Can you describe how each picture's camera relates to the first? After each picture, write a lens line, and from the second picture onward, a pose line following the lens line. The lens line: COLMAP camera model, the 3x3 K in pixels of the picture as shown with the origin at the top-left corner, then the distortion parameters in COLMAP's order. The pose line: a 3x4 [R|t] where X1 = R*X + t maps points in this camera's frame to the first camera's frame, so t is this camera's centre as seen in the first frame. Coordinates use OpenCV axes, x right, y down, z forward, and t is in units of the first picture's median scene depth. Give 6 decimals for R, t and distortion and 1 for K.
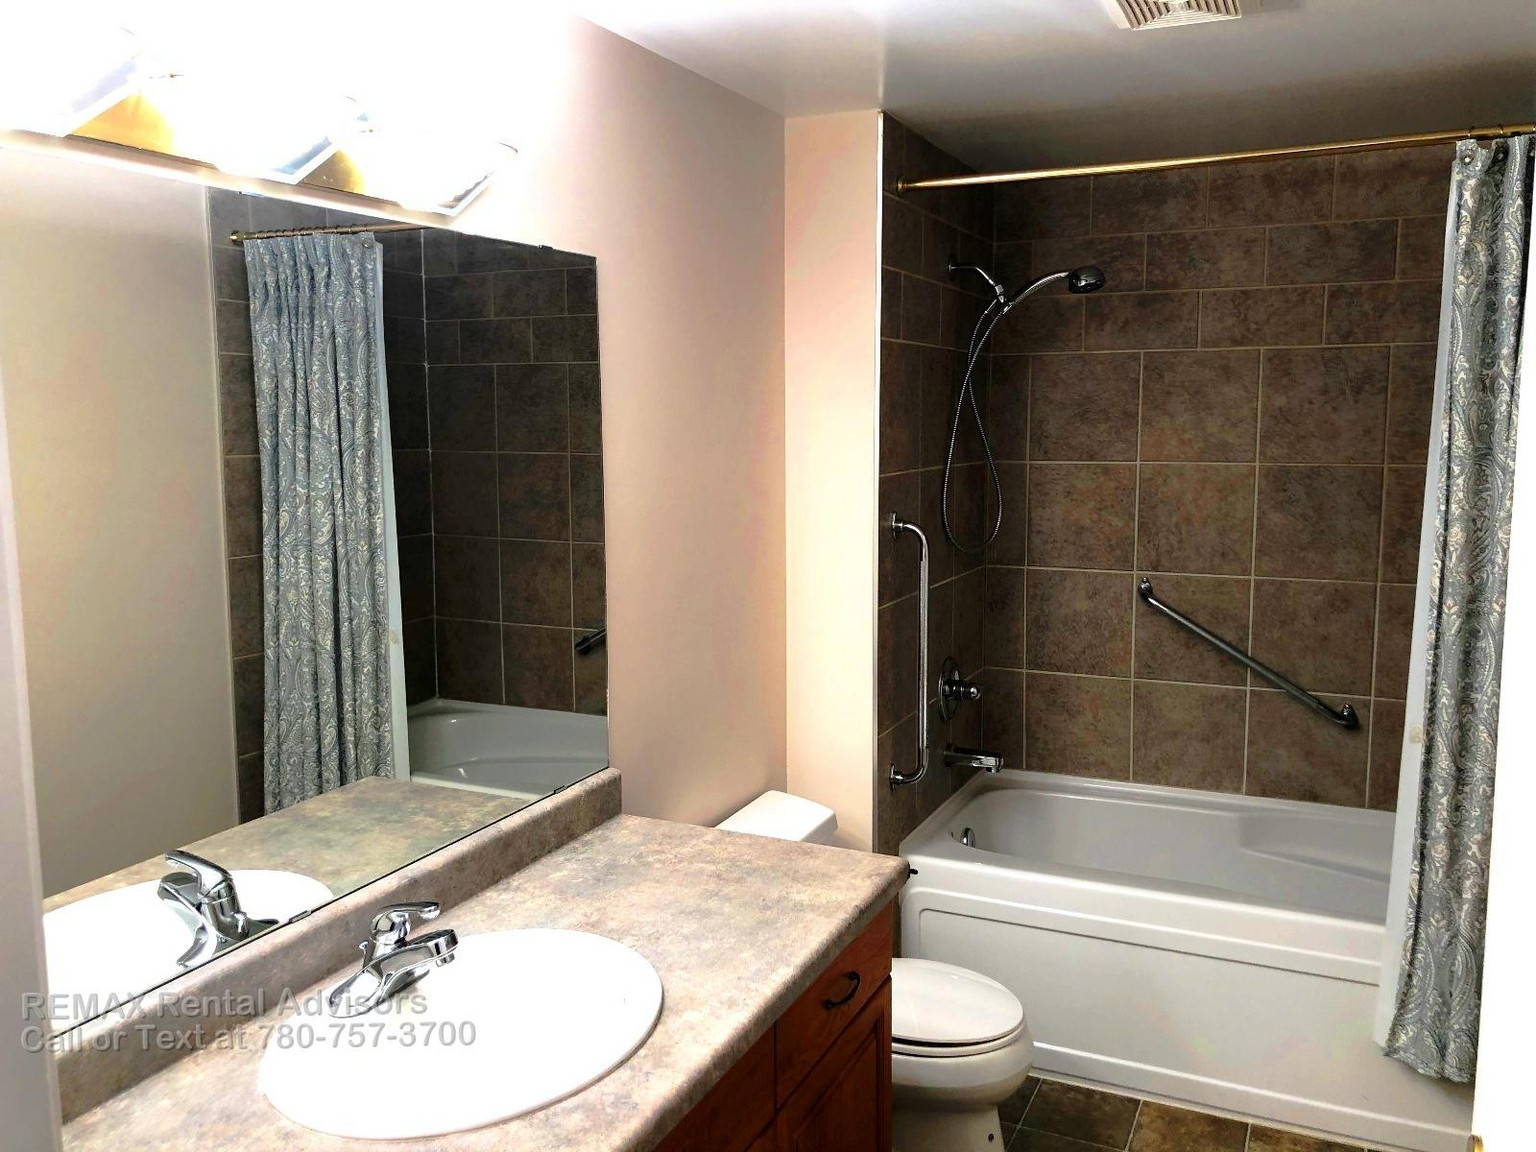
lens RADIAL K [[1254.5, 0, 762.6], [0, 1254.5, 567.7], [0, 0, 1]] dist [0.024992, -0.007385]
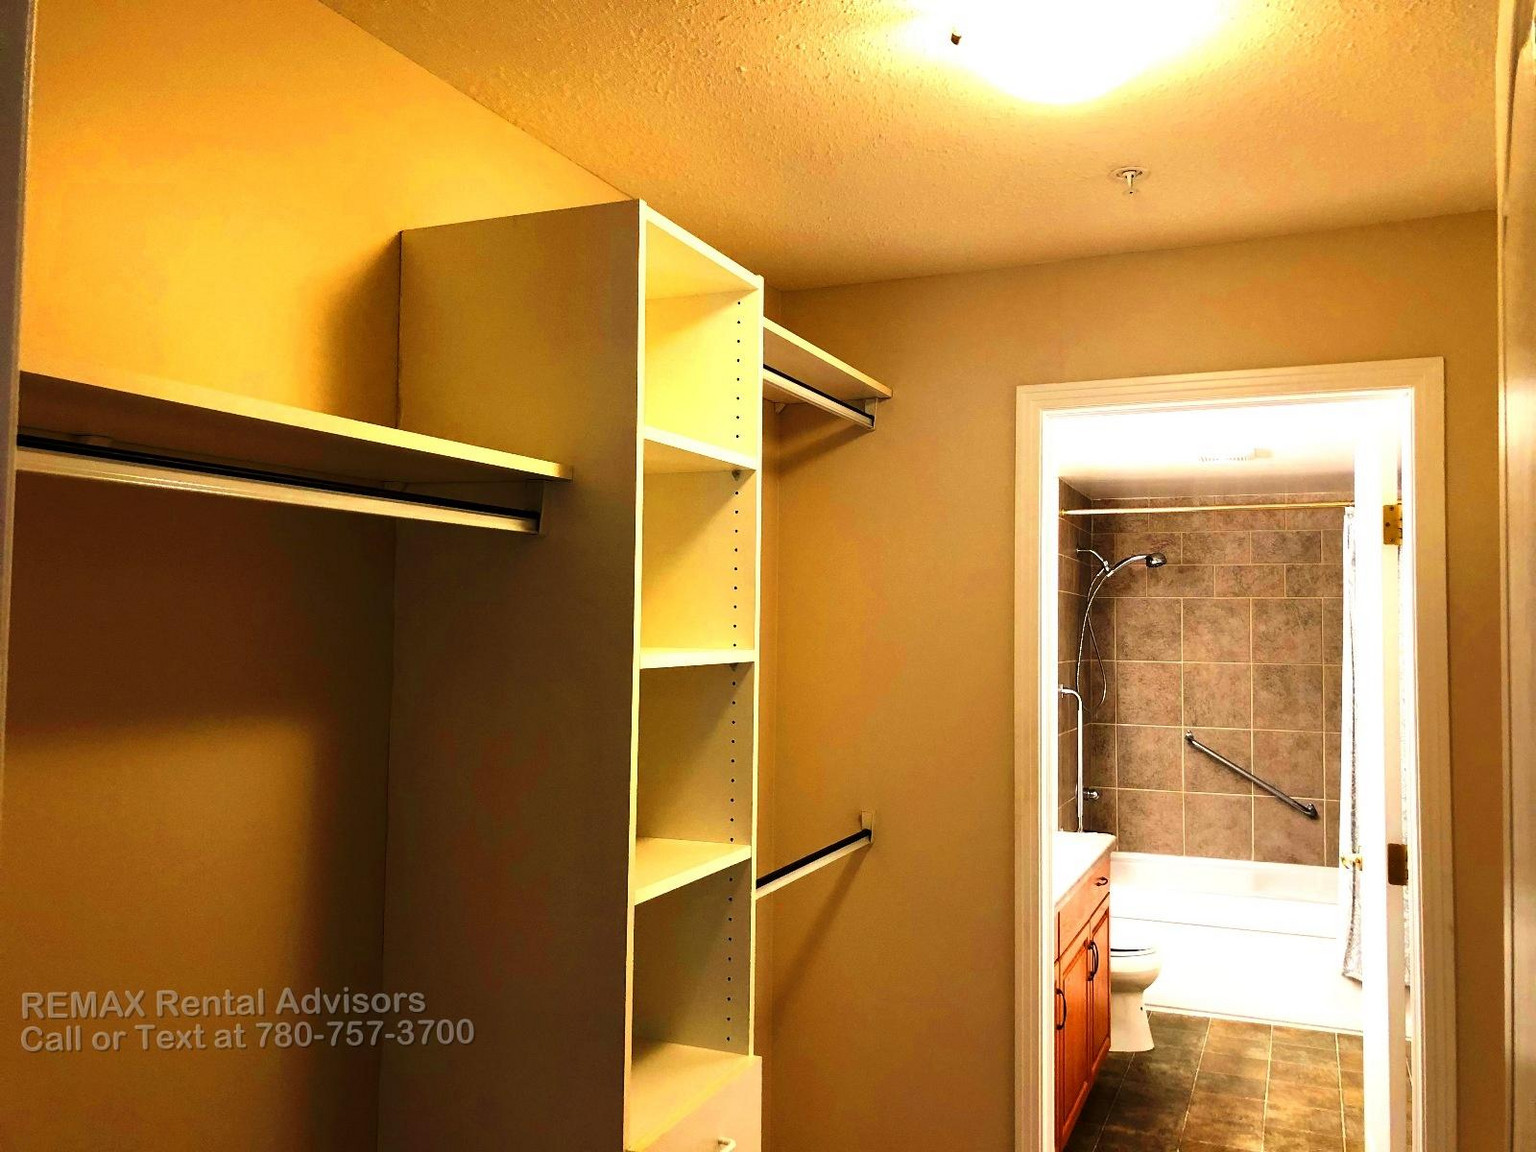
lens RADIAL K [[1268.7, 0, 772.4], [0, 1268.7, 575.3], [0, 0, 1]] dist [0.021781, 0.007825]
pose [[0.998959, 0.018736, 0.041580, -0.341136], [-0.011538, 0.985881, -0.167051, 0.098000], [-0.044123, 0.166397, 0.985071, -0.718524]]
